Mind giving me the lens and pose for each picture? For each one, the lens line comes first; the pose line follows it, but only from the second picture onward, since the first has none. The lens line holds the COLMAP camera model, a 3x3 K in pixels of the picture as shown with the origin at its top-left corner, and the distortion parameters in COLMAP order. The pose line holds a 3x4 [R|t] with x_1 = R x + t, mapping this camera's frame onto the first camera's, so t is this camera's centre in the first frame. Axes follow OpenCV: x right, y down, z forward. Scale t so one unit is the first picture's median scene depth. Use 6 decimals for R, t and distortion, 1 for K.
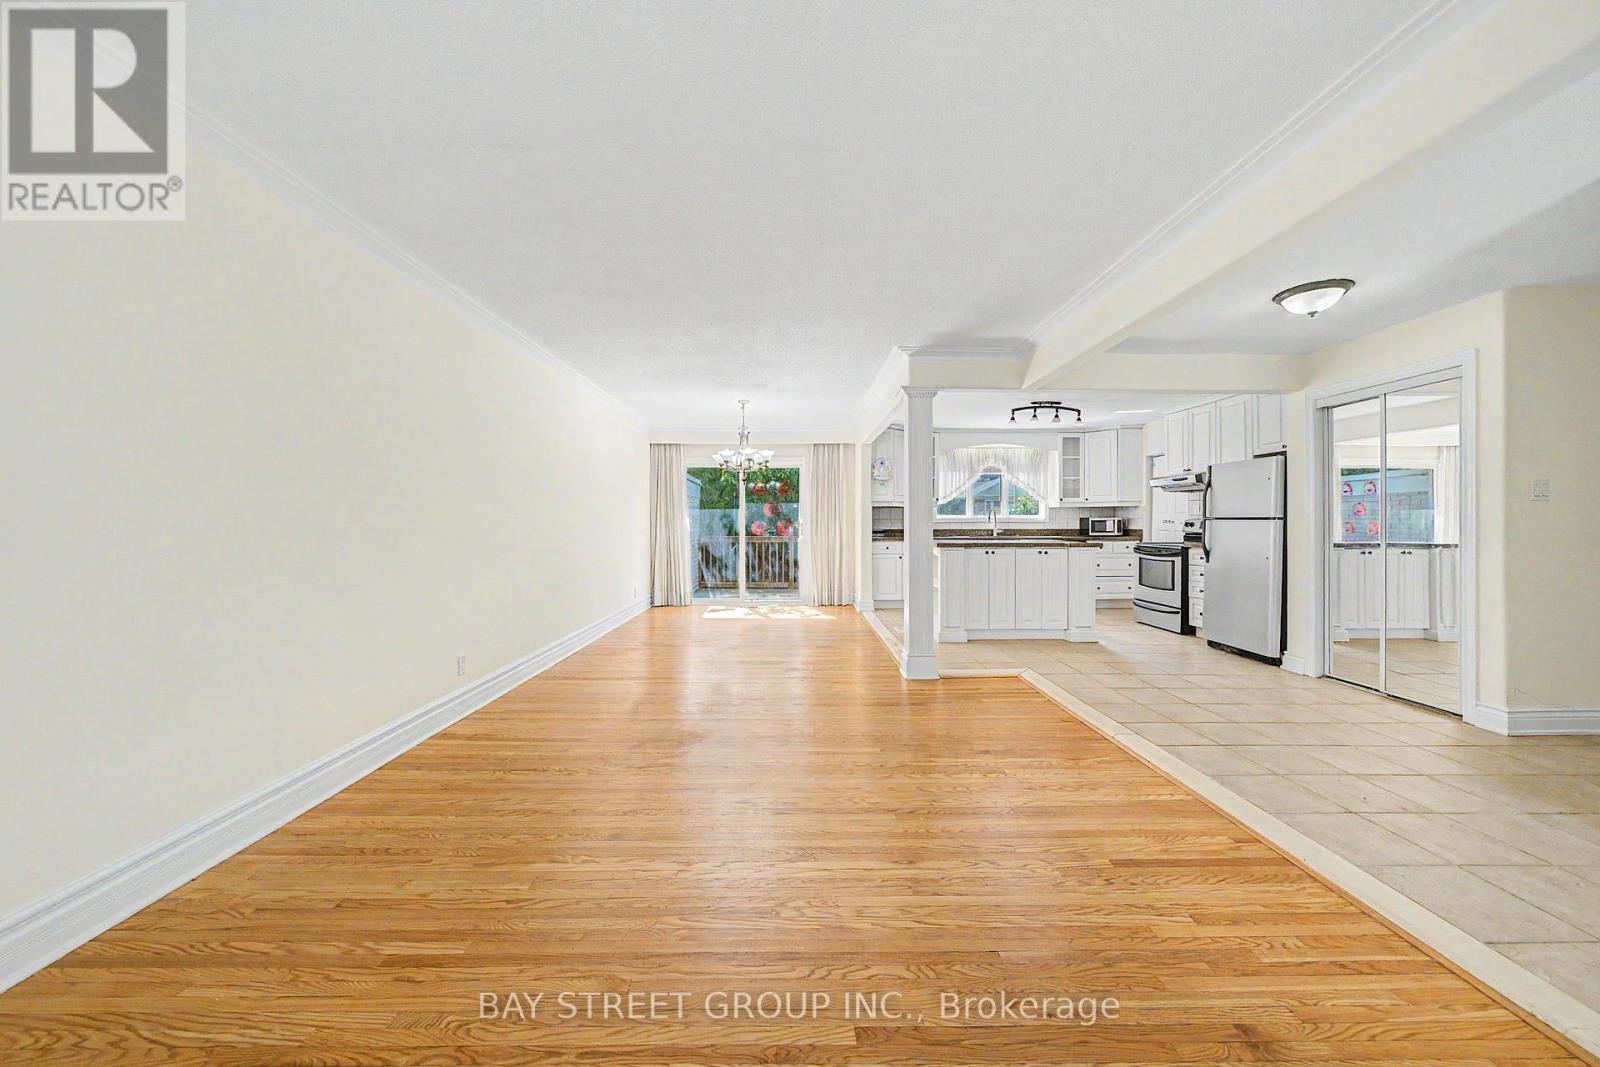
lens RADIAL K [[556.1, 0, 793.5], [0, 556.1, 528.2], [0, 0, 1]] dist [-0.006127, 0.000281]
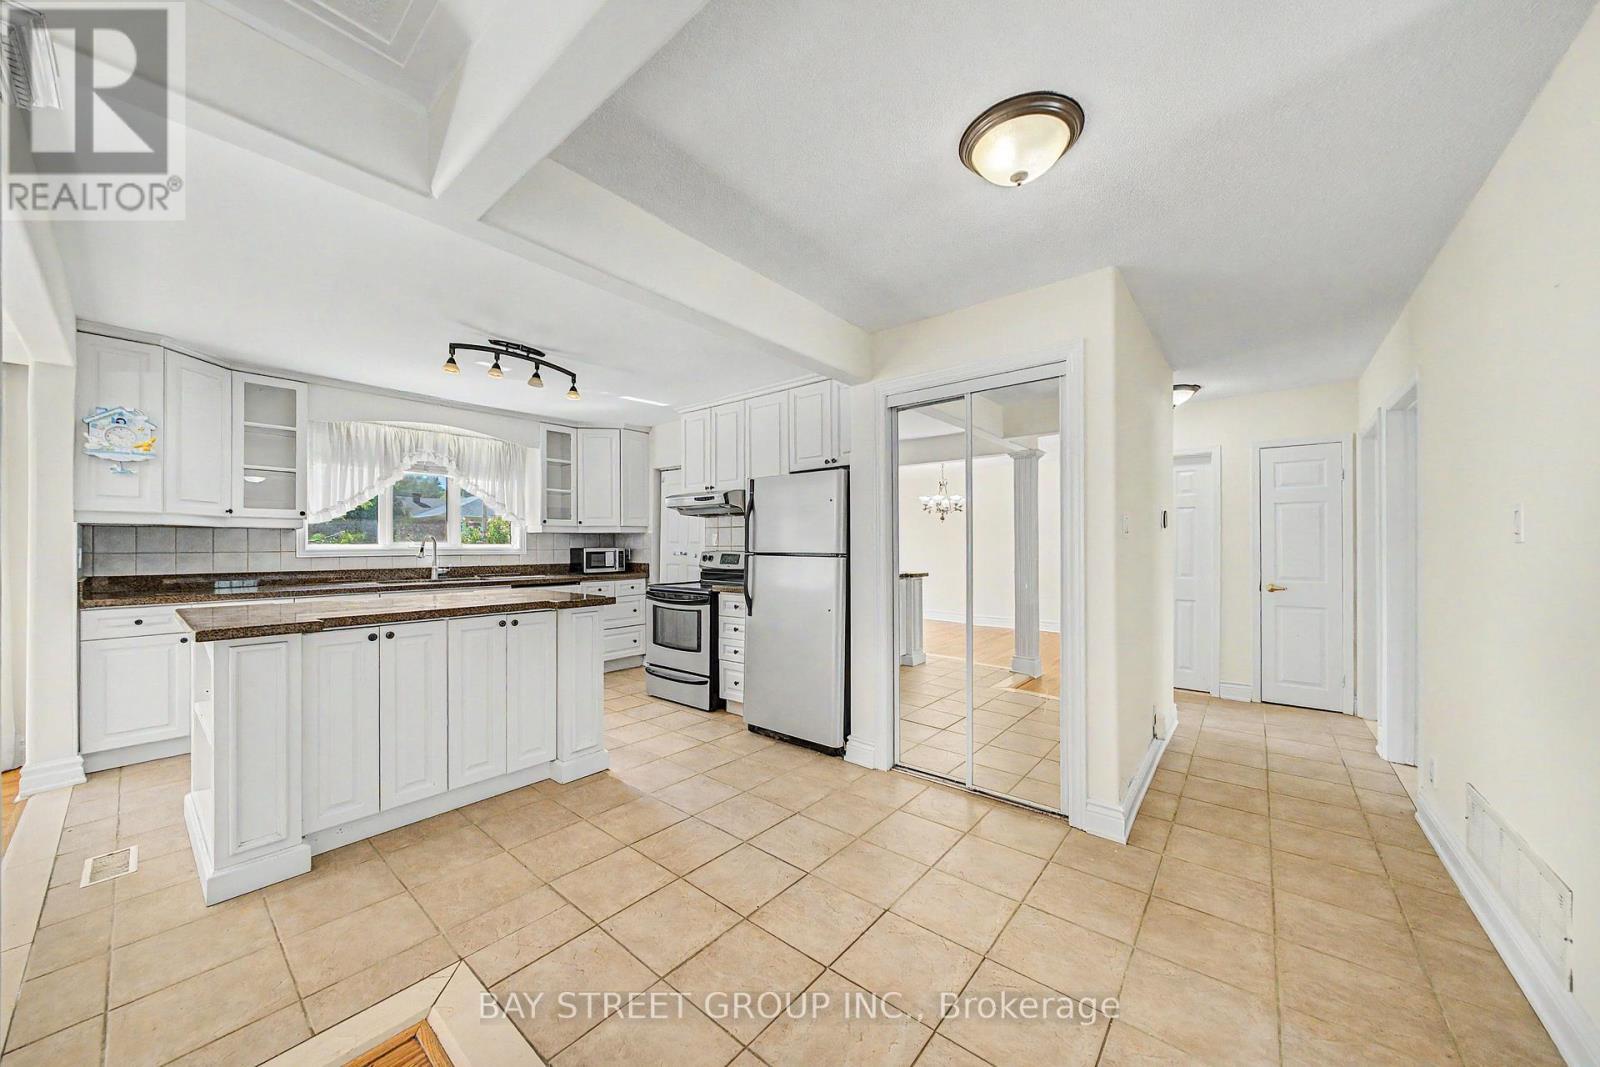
lens RADIAL K [[556.1, 0, 800.7], [0, 556.1, 542.3], [0, 0, 1]] dist [-0.006127, 0.000281]
pose [[0.636574, 0.004221, 0.771204, 0.168691], [0.008939, 0.999877, -0.012851, -0.015450], [-0.771164, 0.015074, 0.636458, 0.348731]]
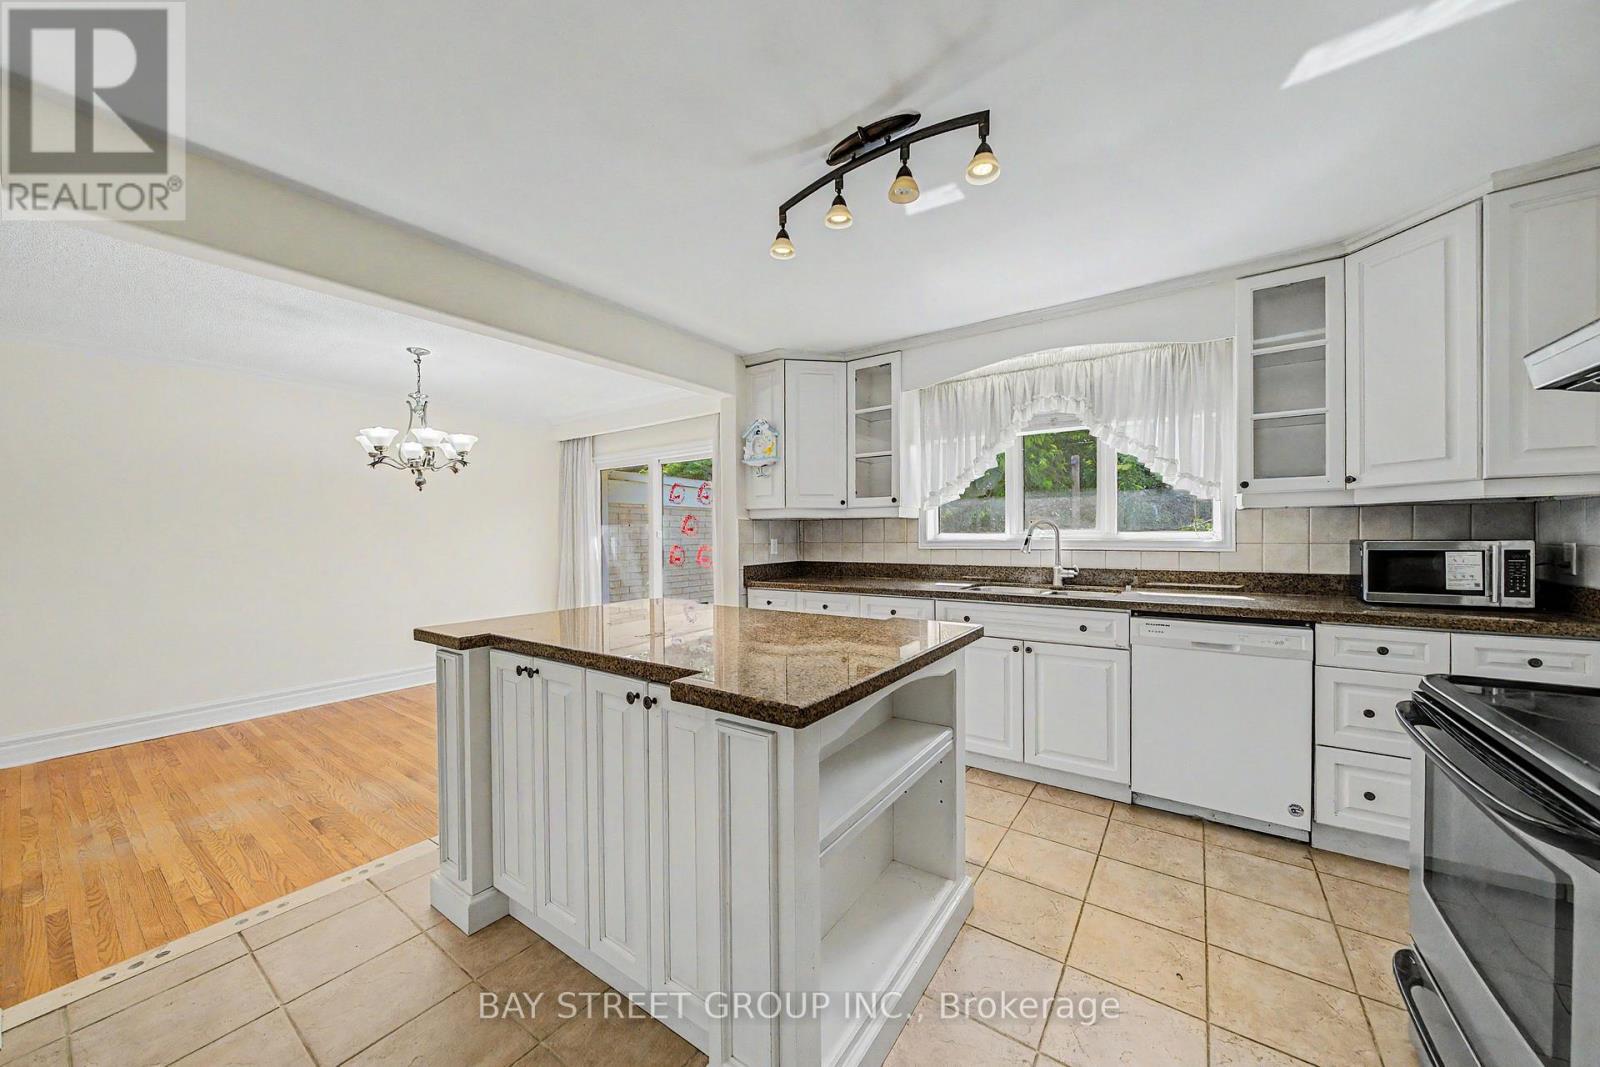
lens RADIAL K [[556.1, 0, 803.8], [0, 556.1, 540.6], [0, 0, 1]] dist [-0.006127, 0.000281]
pose [[0.816265, 0.002719, -0.577672, 0.483621], [0.001786, 0.999972, 0.007230, -0.022877], [0.577675, -0.006934, 0.816237, 0.619572]]
